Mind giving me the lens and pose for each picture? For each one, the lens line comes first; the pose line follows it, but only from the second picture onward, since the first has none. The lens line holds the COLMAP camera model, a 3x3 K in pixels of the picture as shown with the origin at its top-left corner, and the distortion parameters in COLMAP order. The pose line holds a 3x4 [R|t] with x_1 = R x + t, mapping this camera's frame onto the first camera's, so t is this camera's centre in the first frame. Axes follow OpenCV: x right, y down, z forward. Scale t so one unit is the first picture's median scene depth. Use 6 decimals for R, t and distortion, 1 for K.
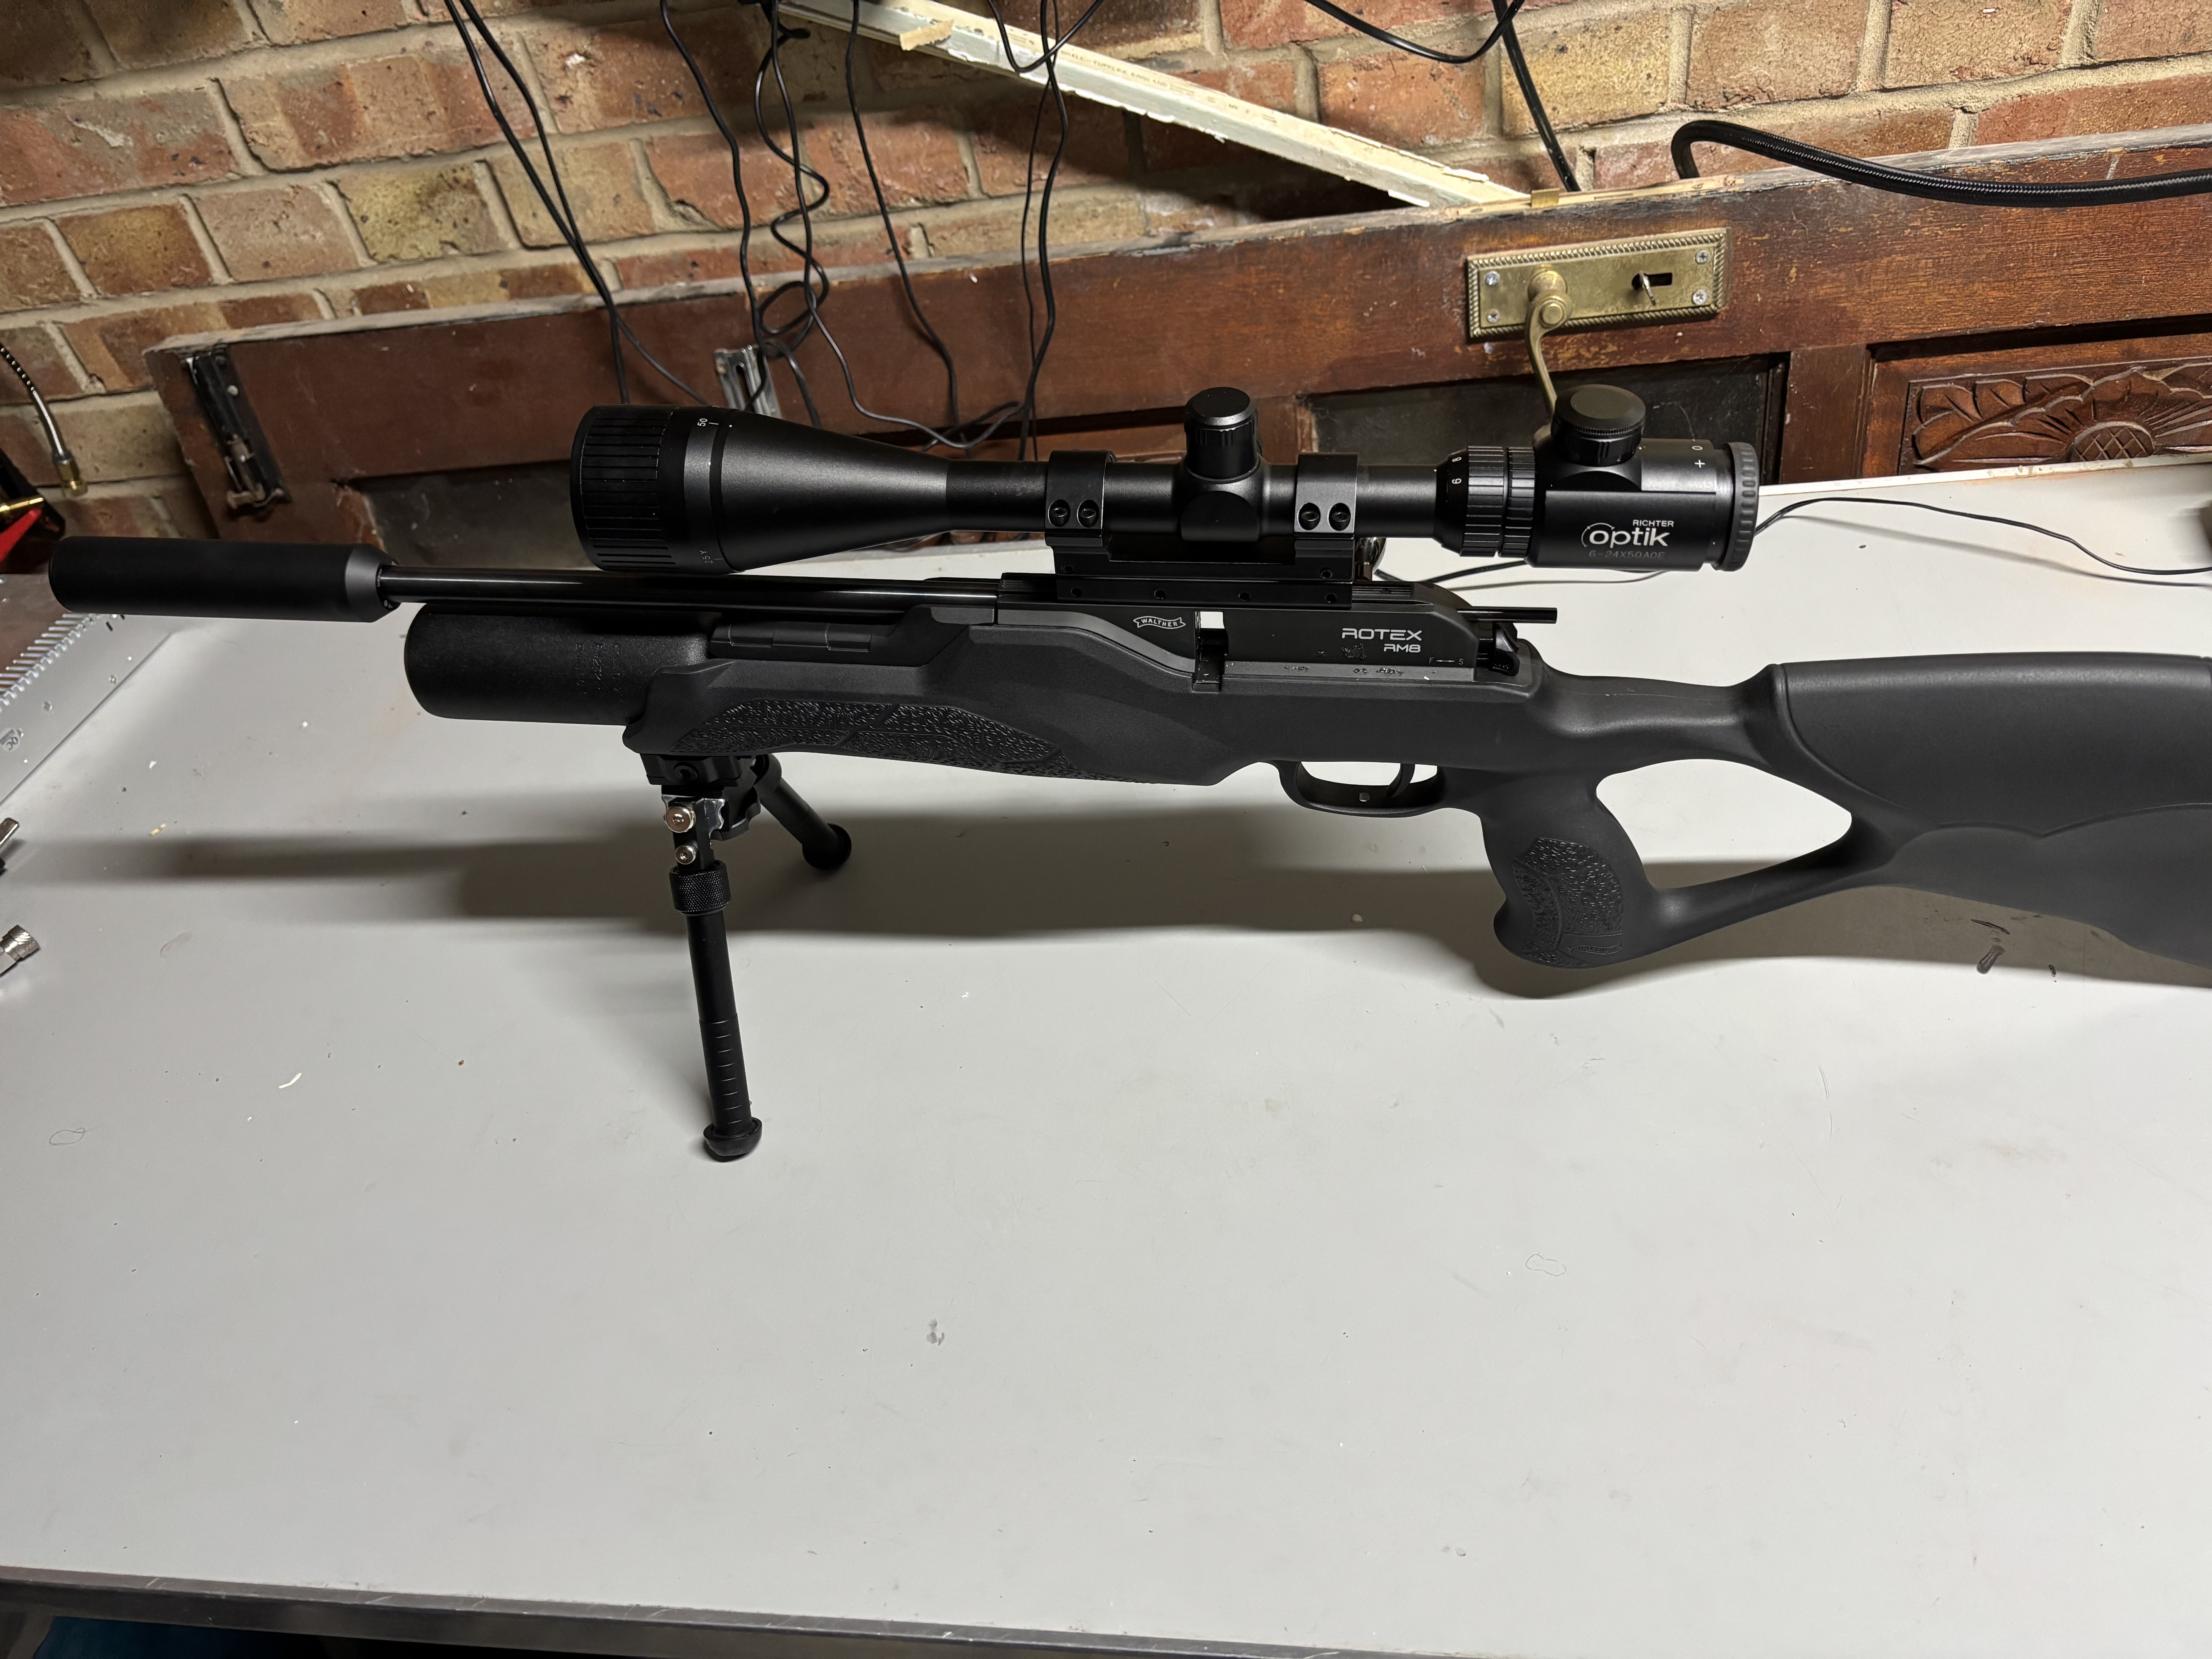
lens RADIAL K [[1656.0, 0, 1103.3], [0, 1656.0, 813.7], [0, 0, 1]] dist [0.015618, -0.001176]
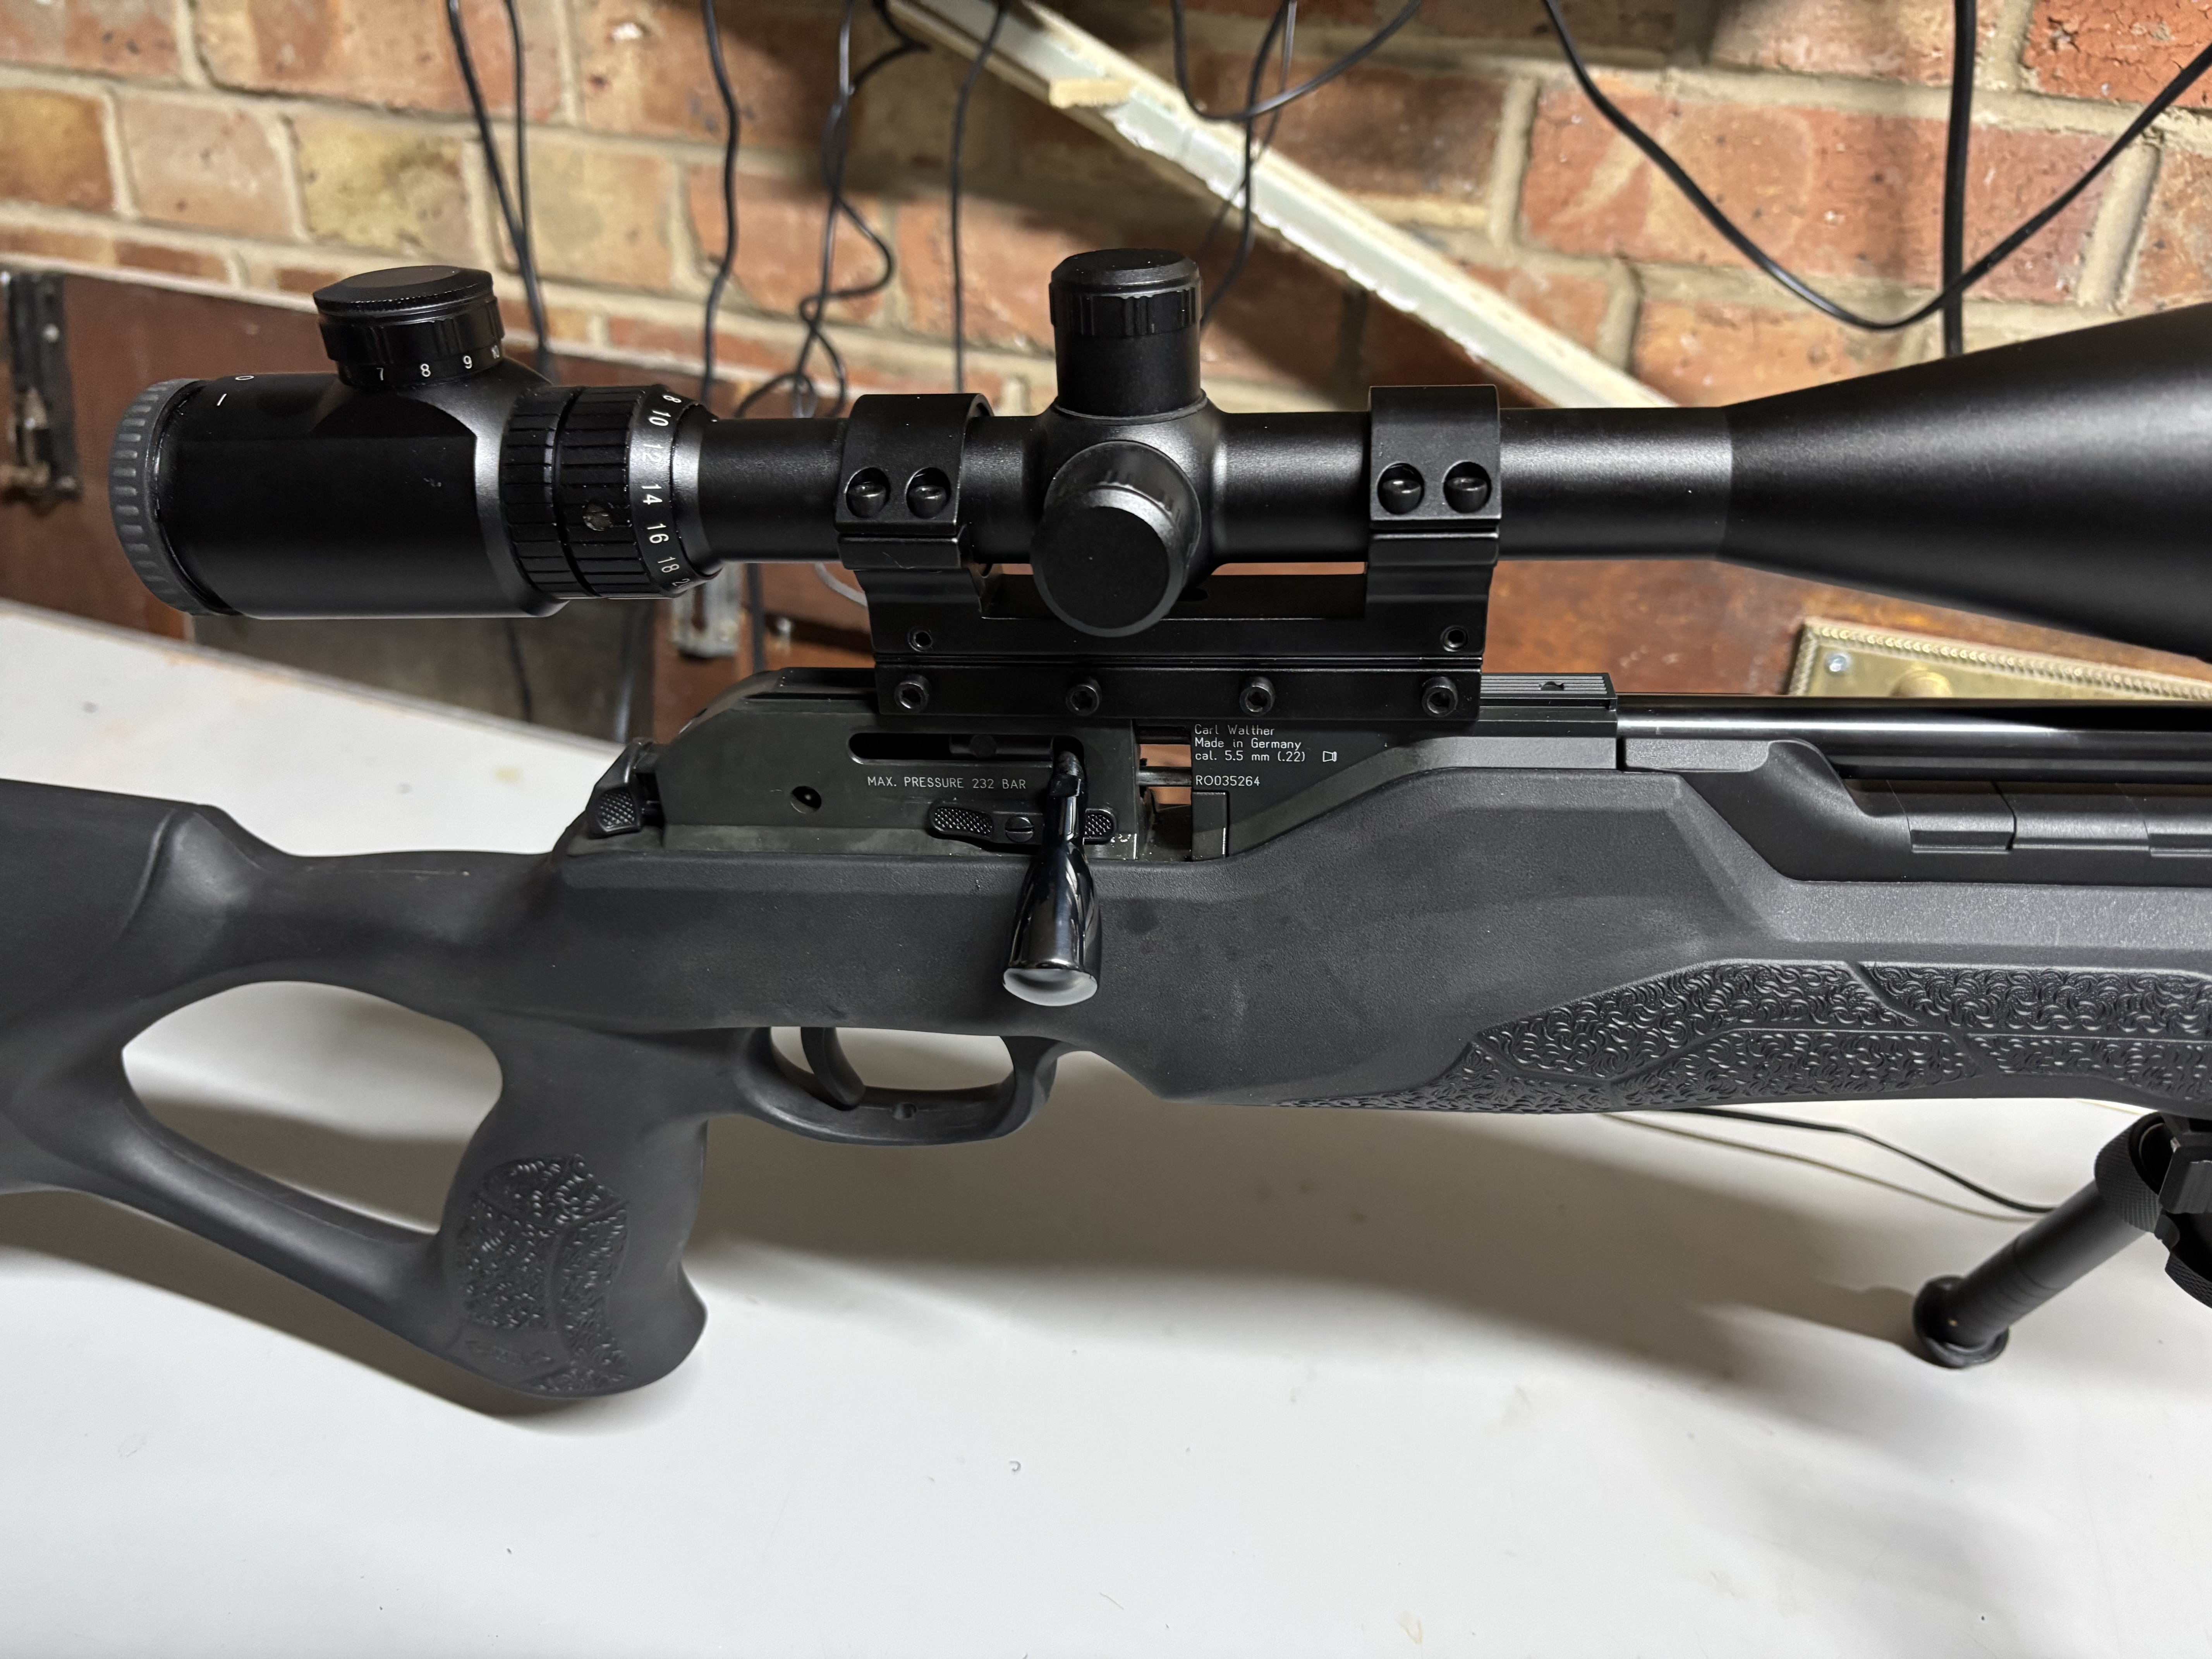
lens RADIAL K [[1658.0, 0, 1117.1], [0, 1658.0, 835.8], [0, 0, 1]] dist [-0.000872, -0.002955]
pose [[0.953848, 0.291028, -0.074000, 0.038105], [-0.299894, 0.935856, -0.185034, -0.060893], [0.015404, 0.198686, 0.979942, 0.378405]]
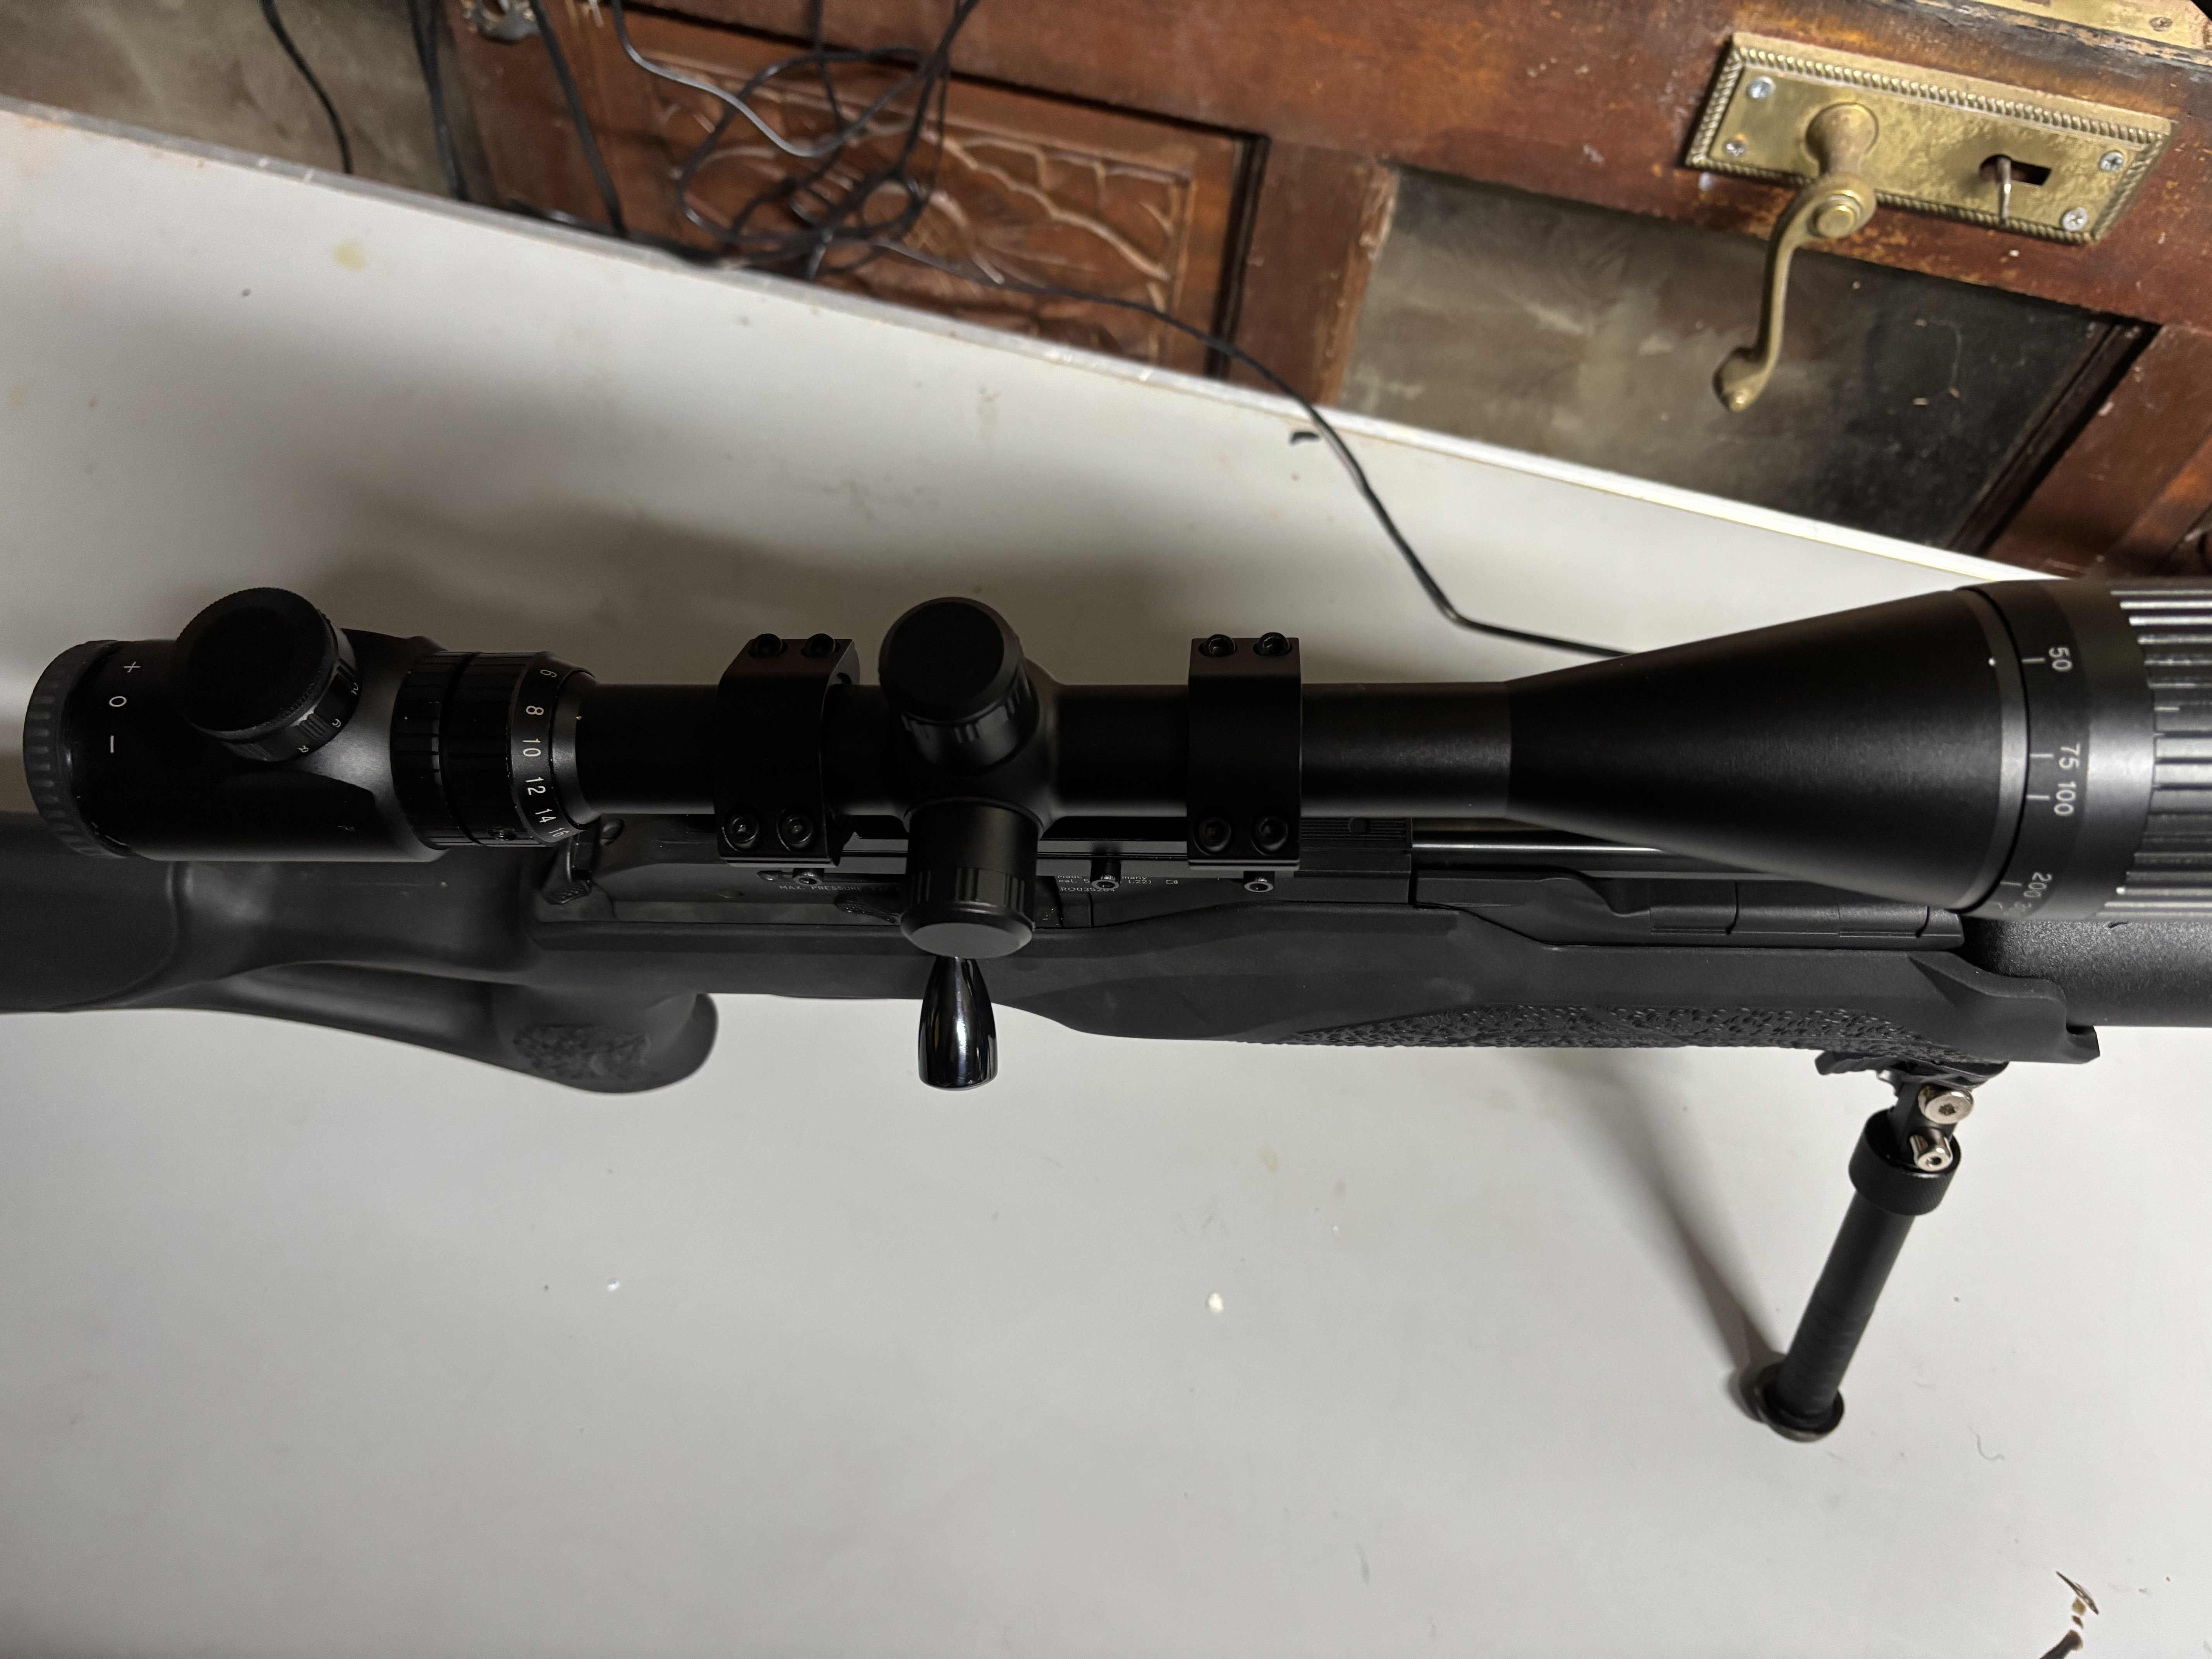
lens RADIAL K [[1661.0, 0, 1097.3], [0, 1661.0, 828.3], [0, 0, 1]] dist [0.063820, -0.092991]
pose [[0.975122, 0.193248, 0.108590, -0.002314], [-0.221430, 0.871902, 0.436755, -0.286459], [-0.010277, -0.449935, 0.893002, 0.351446]]
